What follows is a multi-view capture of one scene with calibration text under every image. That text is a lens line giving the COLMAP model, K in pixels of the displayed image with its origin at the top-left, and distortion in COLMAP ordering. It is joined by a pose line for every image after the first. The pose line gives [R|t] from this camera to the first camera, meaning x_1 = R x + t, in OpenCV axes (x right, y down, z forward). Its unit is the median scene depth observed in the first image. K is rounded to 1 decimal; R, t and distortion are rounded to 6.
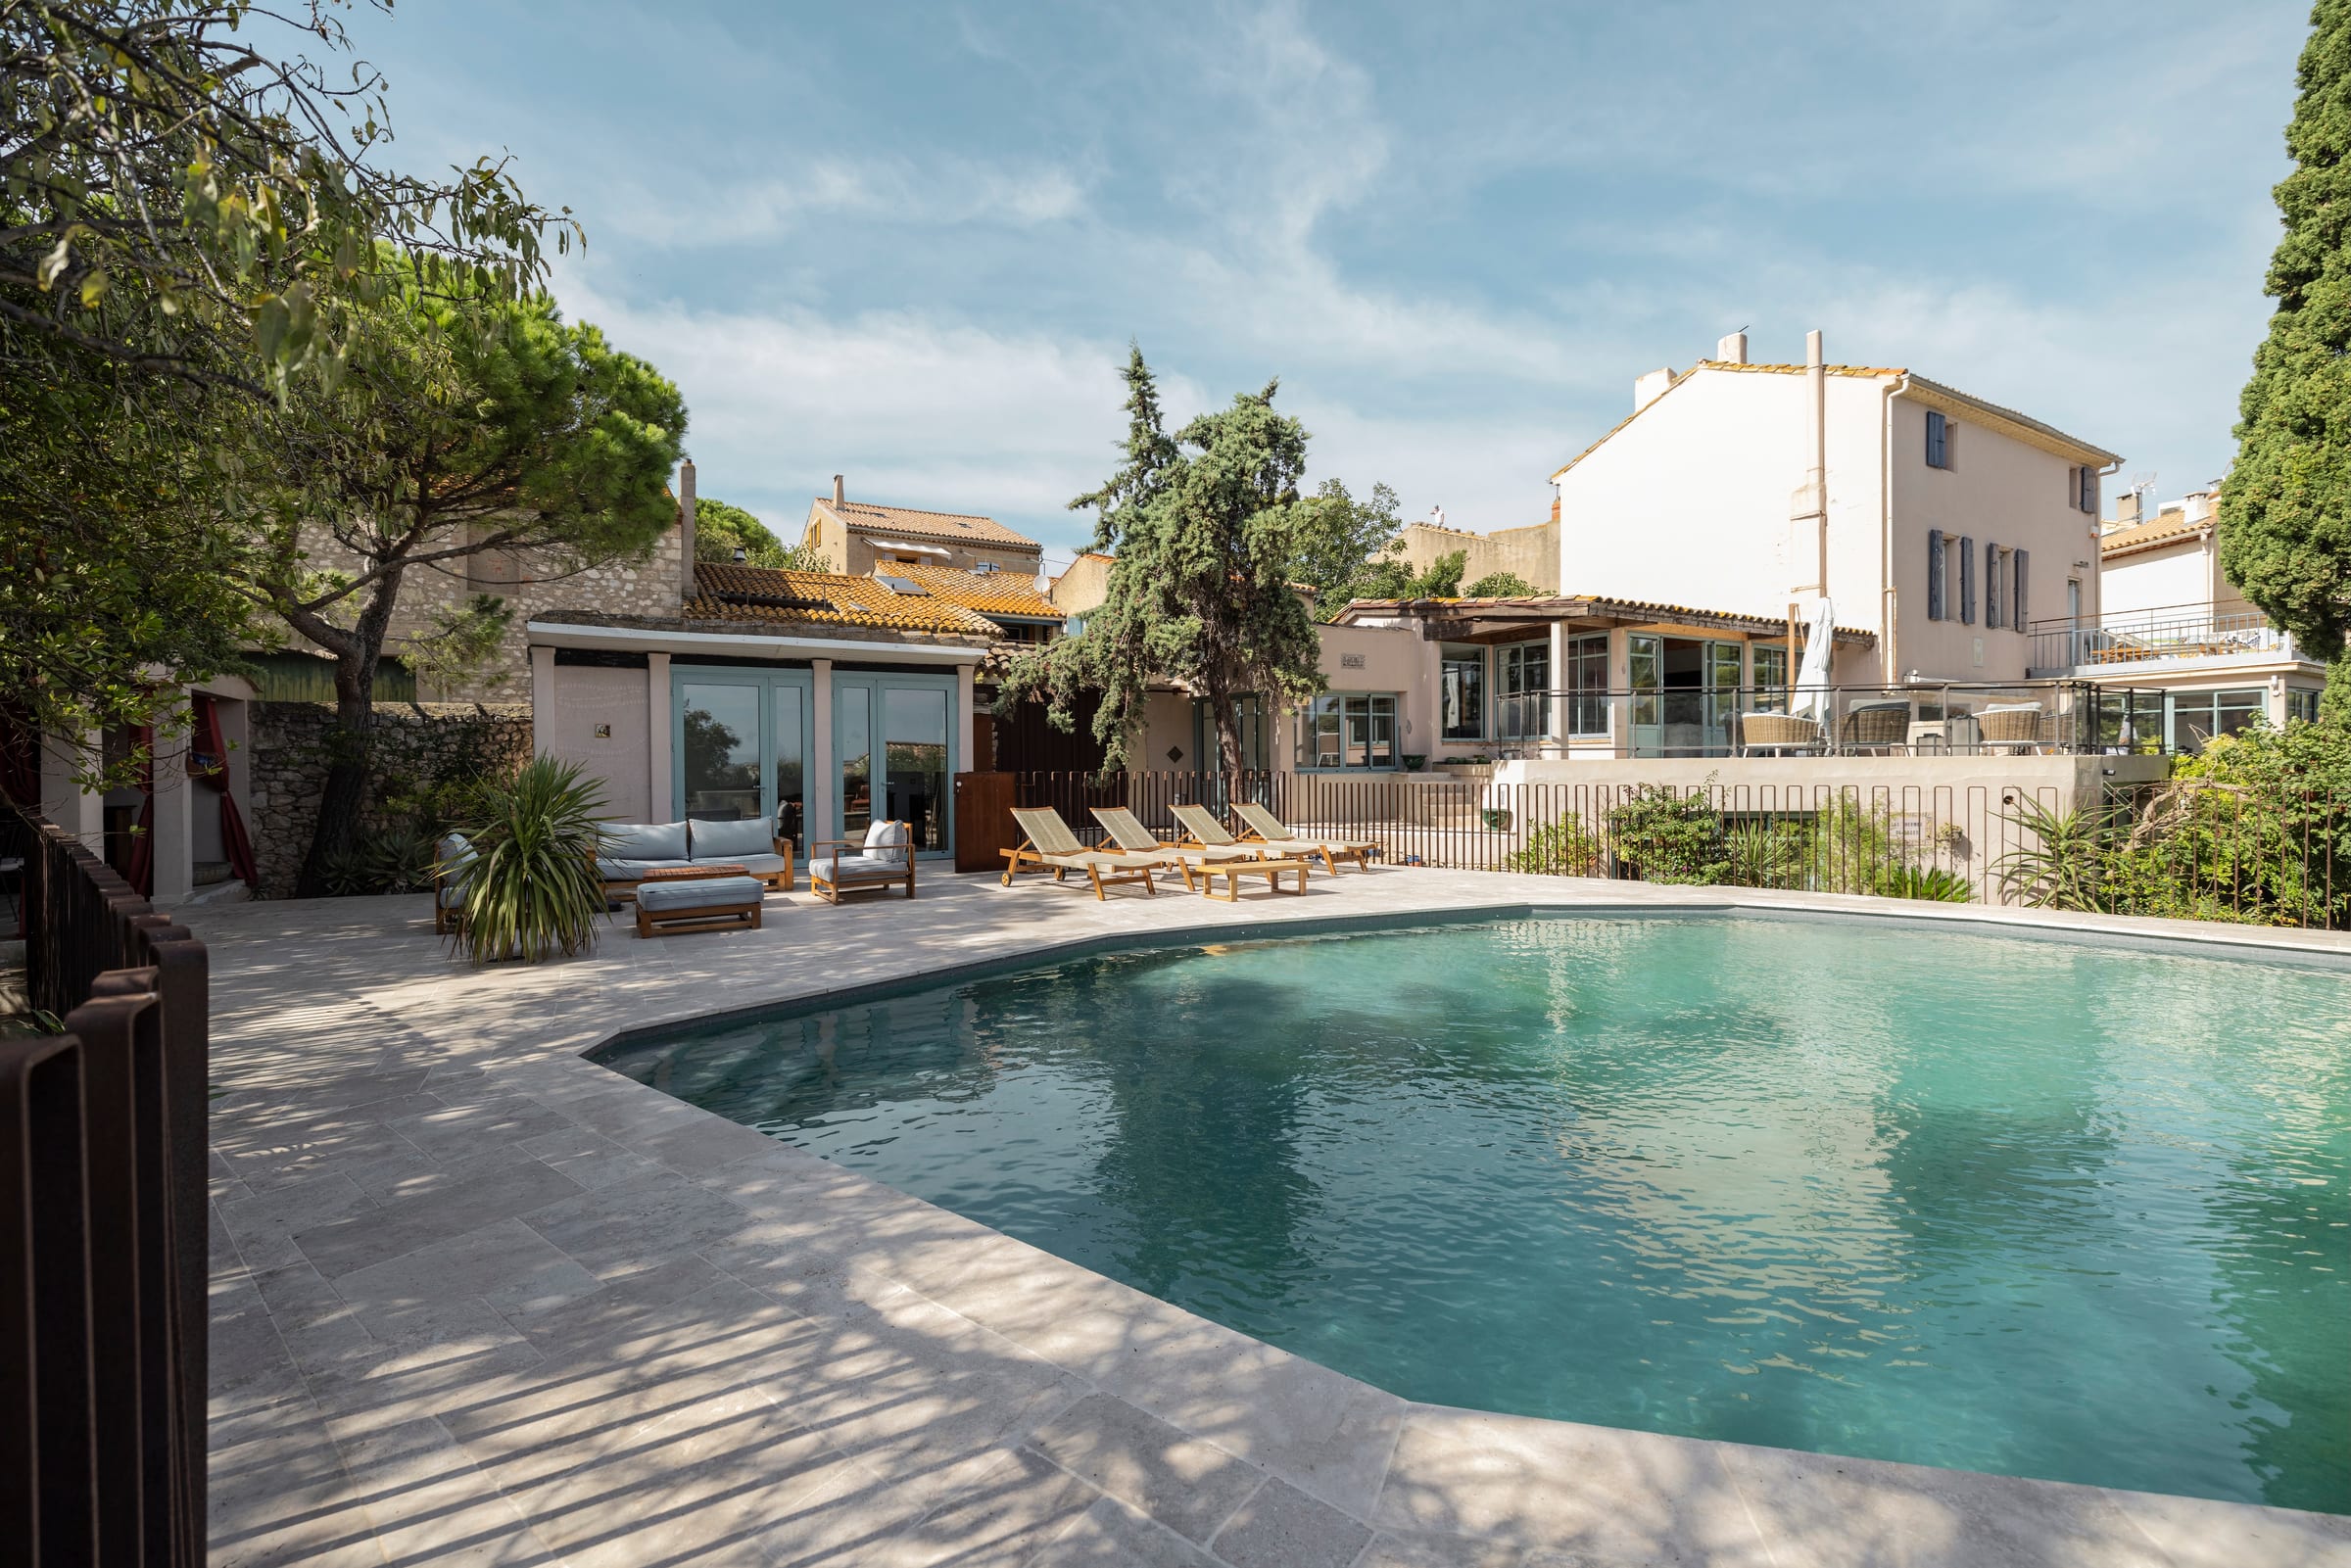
lens RADIAL K [[968.4, 0, 1175.5], [0, 968.4, 784.0], [0, 0, 1]] dist [0.005660, 0.000496]
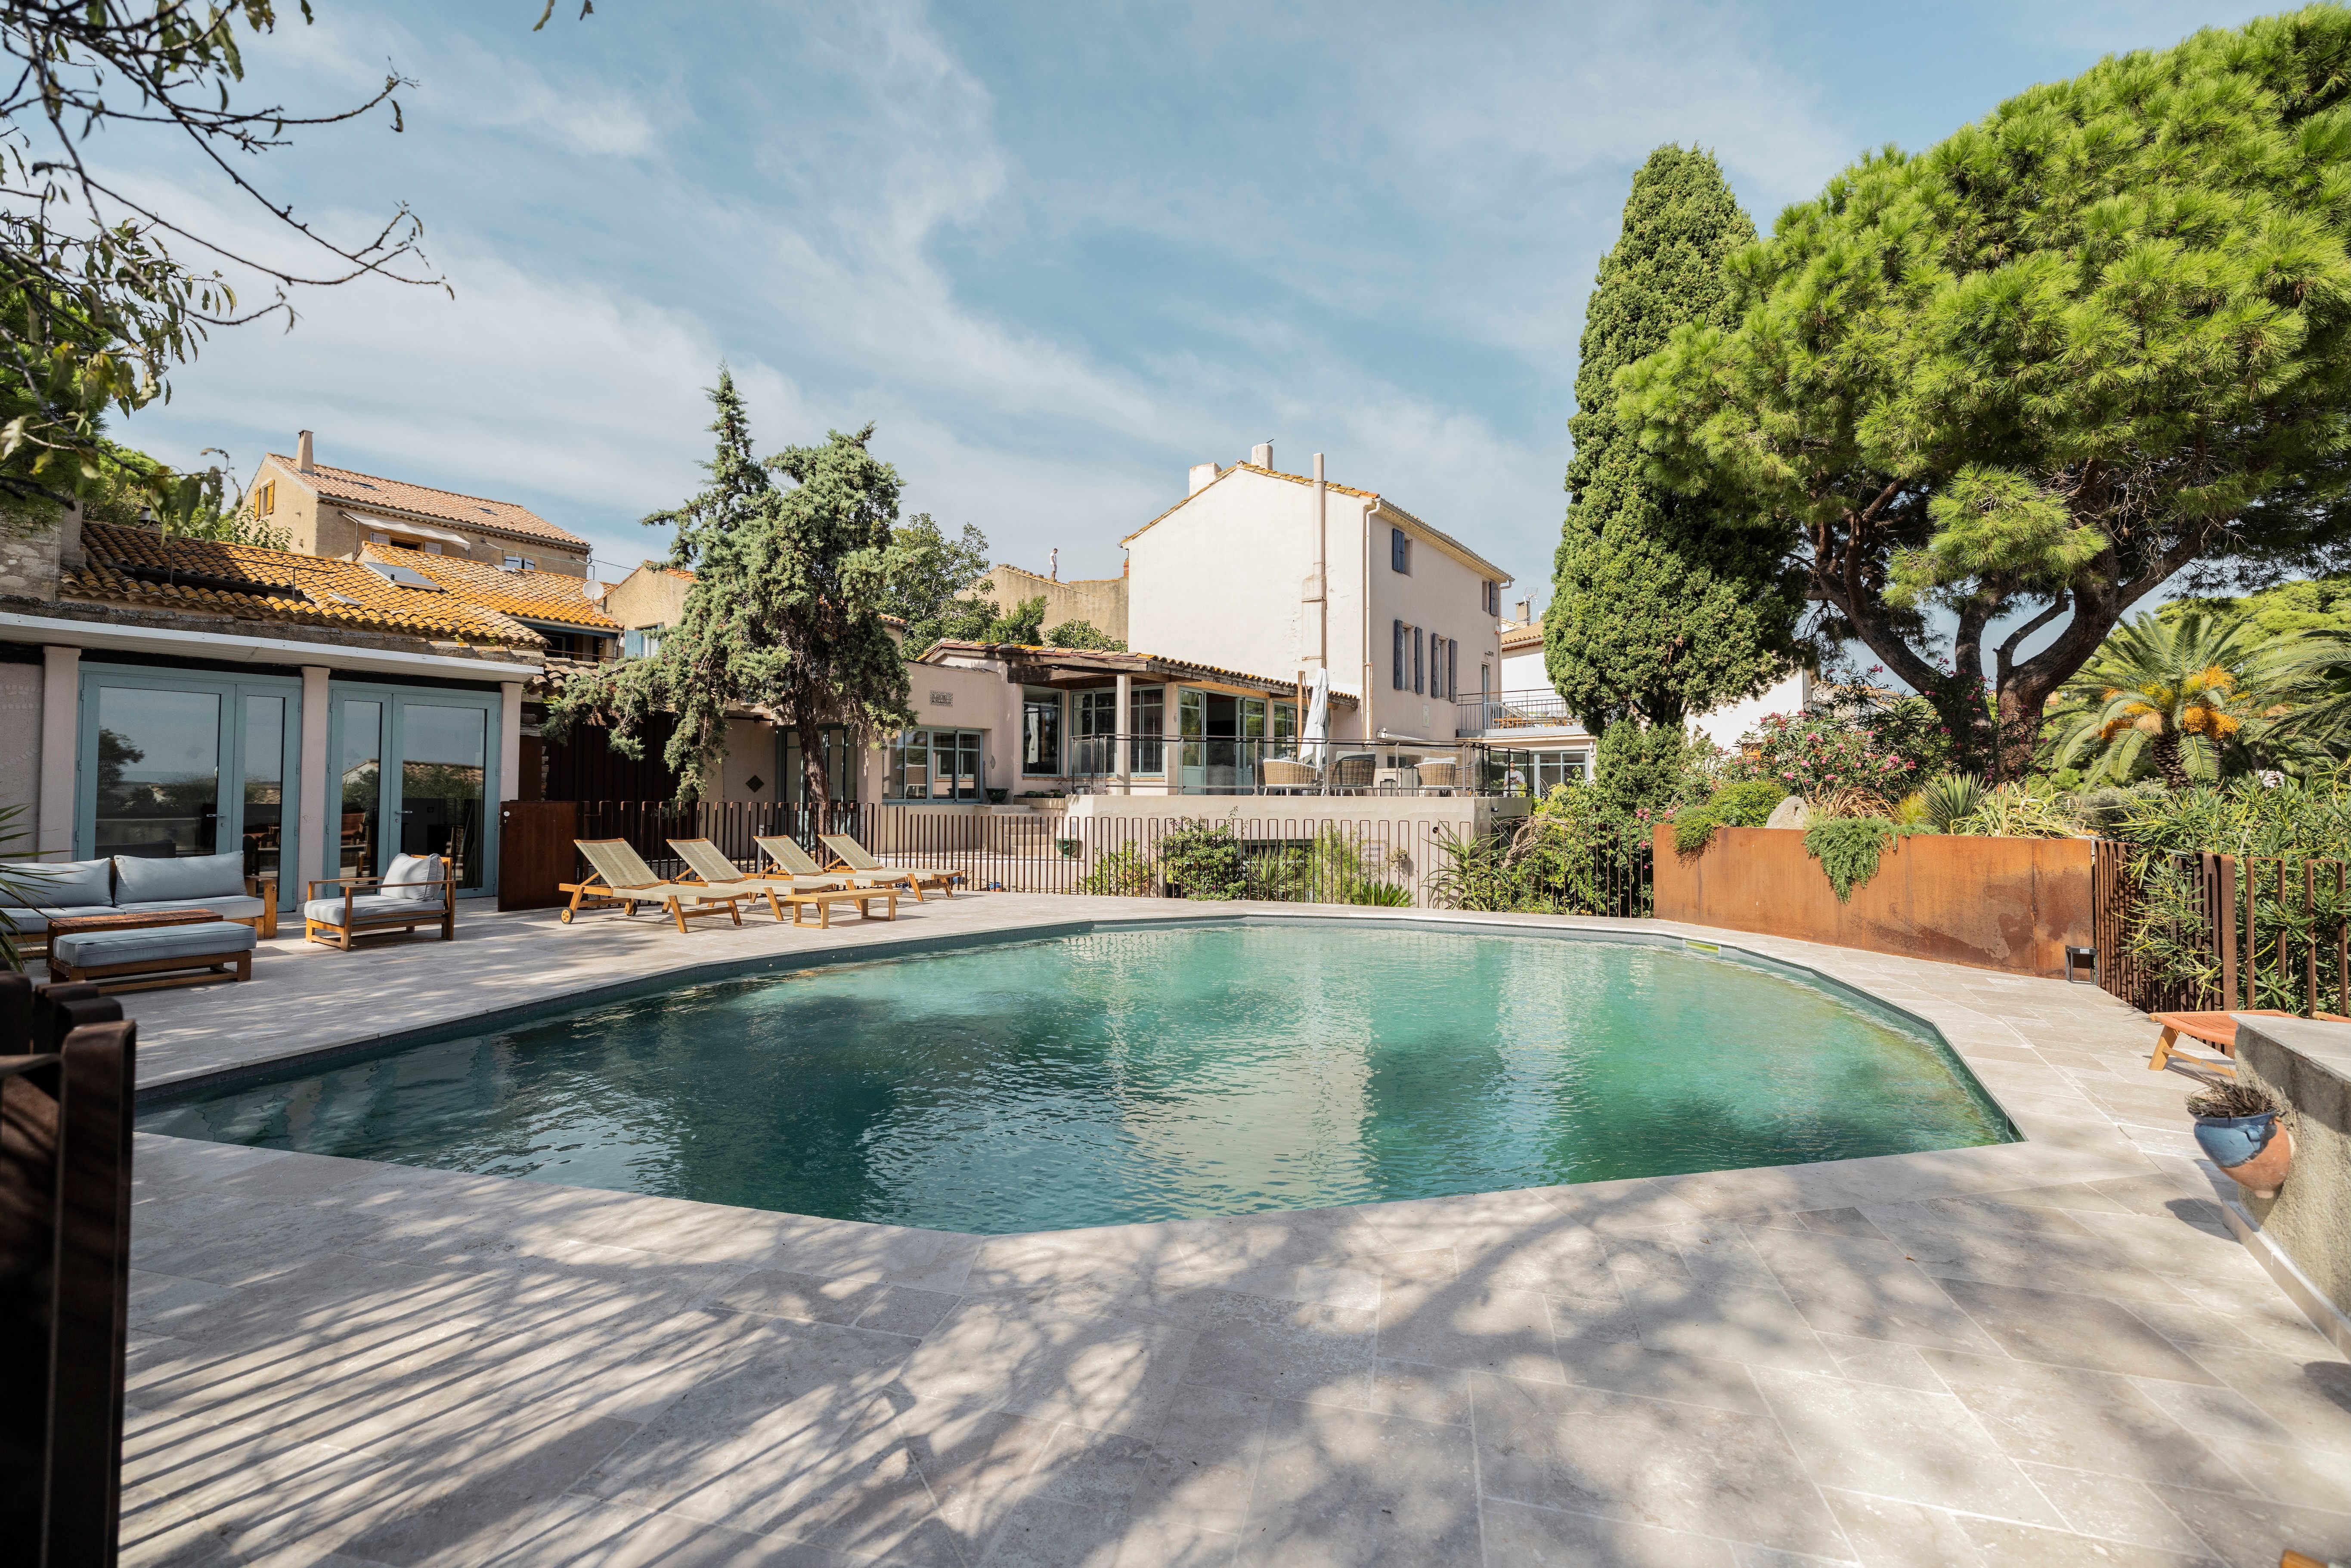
lens RADIAL K [[995.9, 0, 1181.4], [0, 995.9, 761.5], [0, 0, 1]] dist [-0.003470, -0.000215]
pose [[0.911149, 0.027265, 0.411175, -0.024542], [-0.006310, 0.998615, -0.052236, -0.003349], [-0.412029, 0.045000, 0.910059, -0.099681]]
